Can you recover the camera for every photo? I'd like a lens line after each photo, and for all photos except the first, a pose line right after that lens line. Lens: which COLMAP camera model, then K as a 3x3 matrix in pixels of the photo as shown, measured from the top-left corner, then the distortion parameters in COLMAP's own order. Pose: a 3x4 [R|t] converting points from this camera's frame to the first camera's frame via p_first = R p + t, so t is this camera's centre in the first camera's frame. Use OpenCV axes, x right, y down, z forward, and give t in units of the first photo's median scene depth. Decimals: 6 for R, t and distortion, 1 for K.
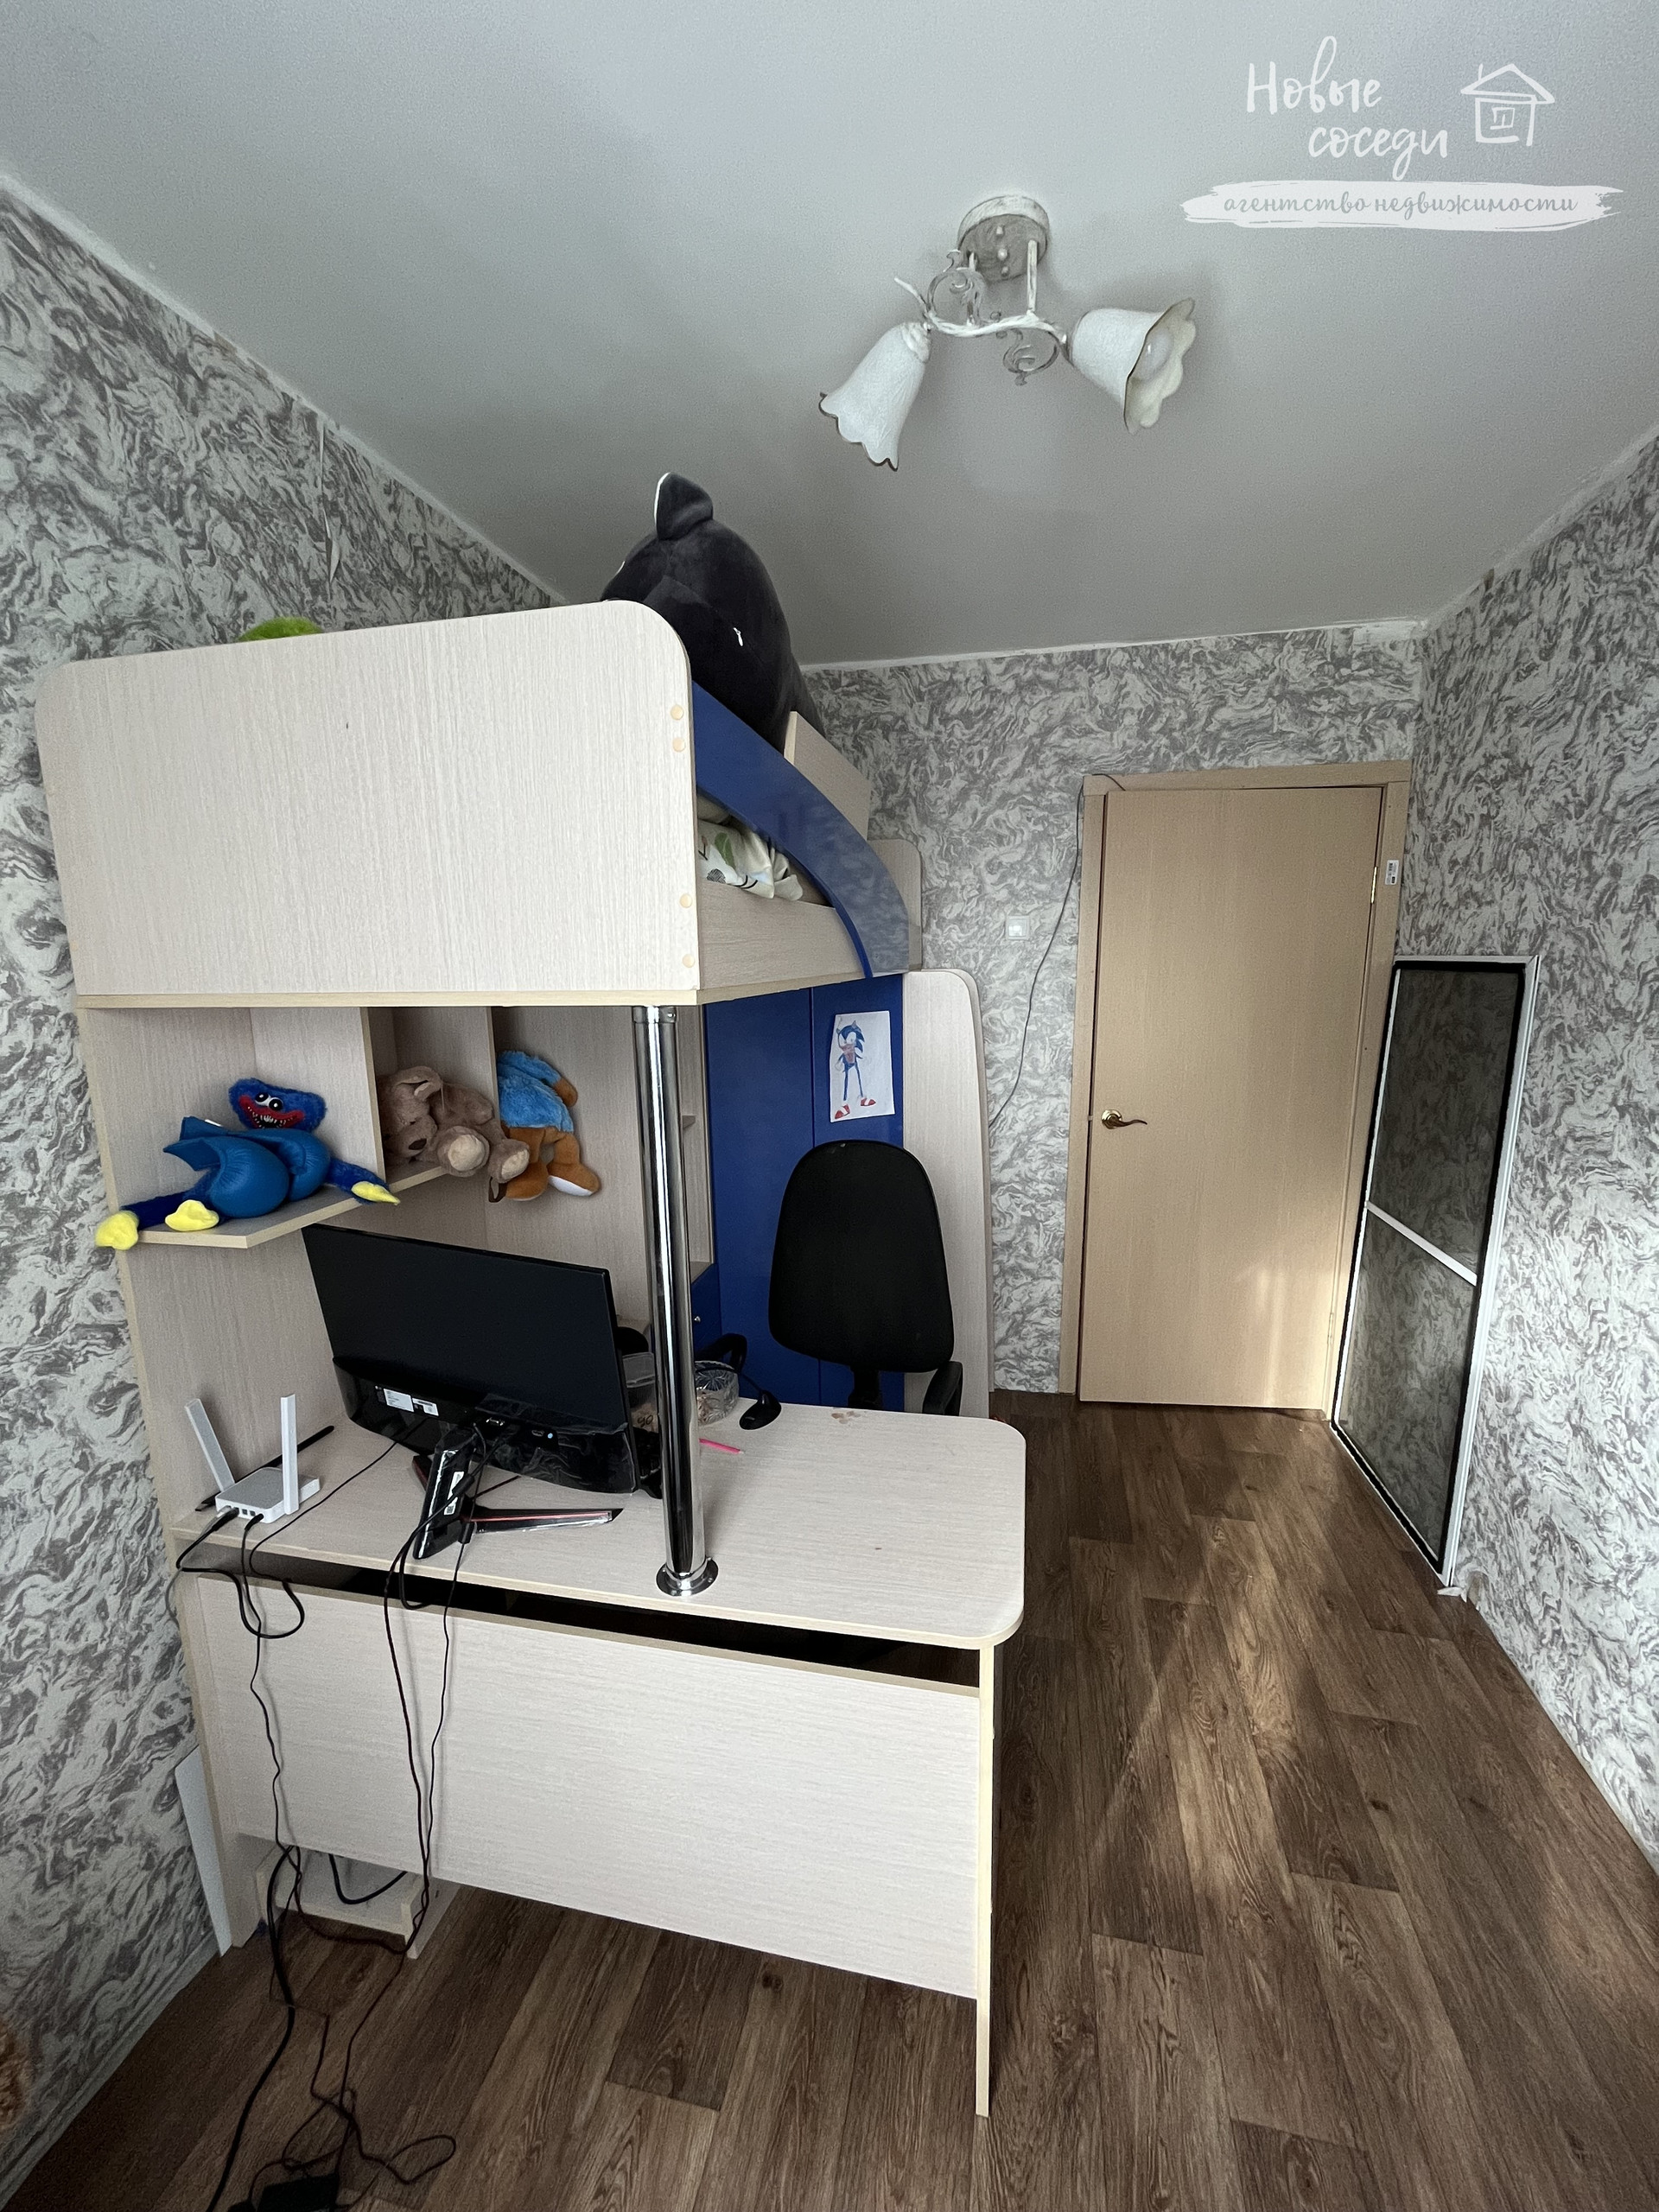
lens RADIAL K [[889.7, 0, 832.2], [0, 889.7, 1119.8], [0, 0, 1]] dist [-0.003291, 0.000642]
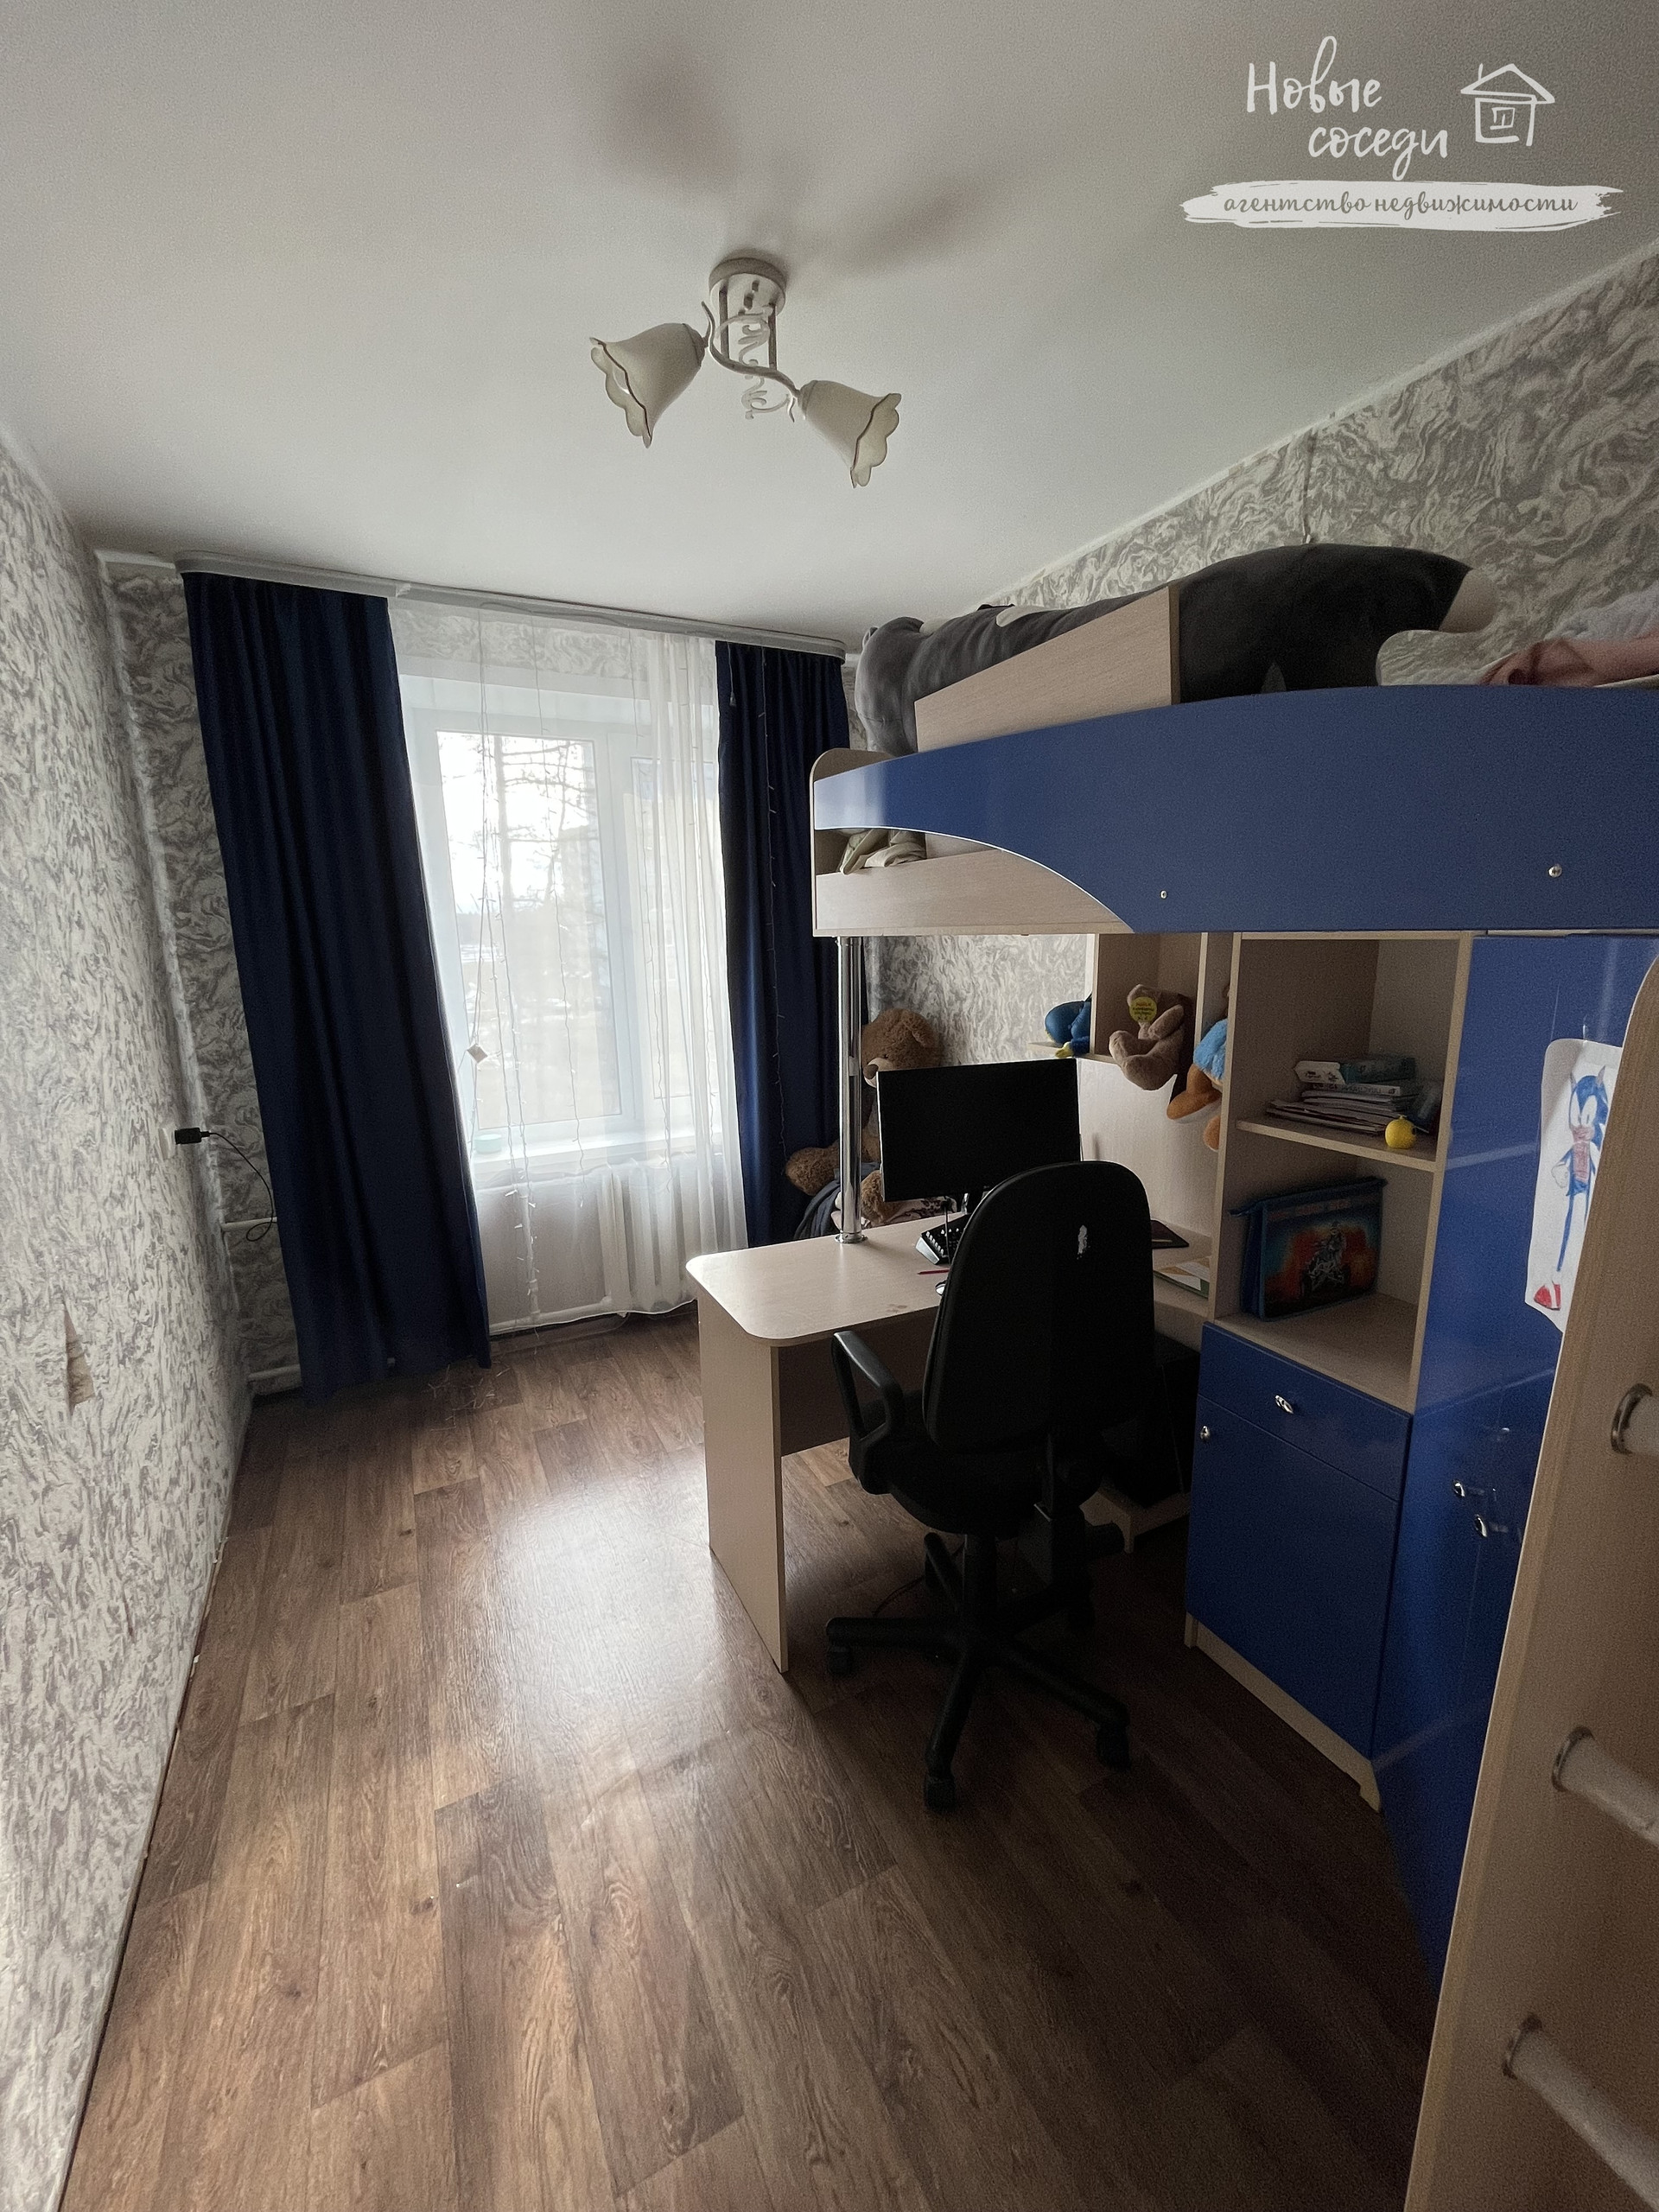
lens RADIAL K [[889.7, 0, 826.5], [0, 889.7, 1112.2], [0, 0, 1]] dist [-0.003291, 0.000642]
pose [[-0.775771, 0.162210, -0.609809, 0.815569], [-0.080099, 0.933263, 0.350148, -0.333658], [0.625910, 0.320480, -0.711006, 1.819228]]
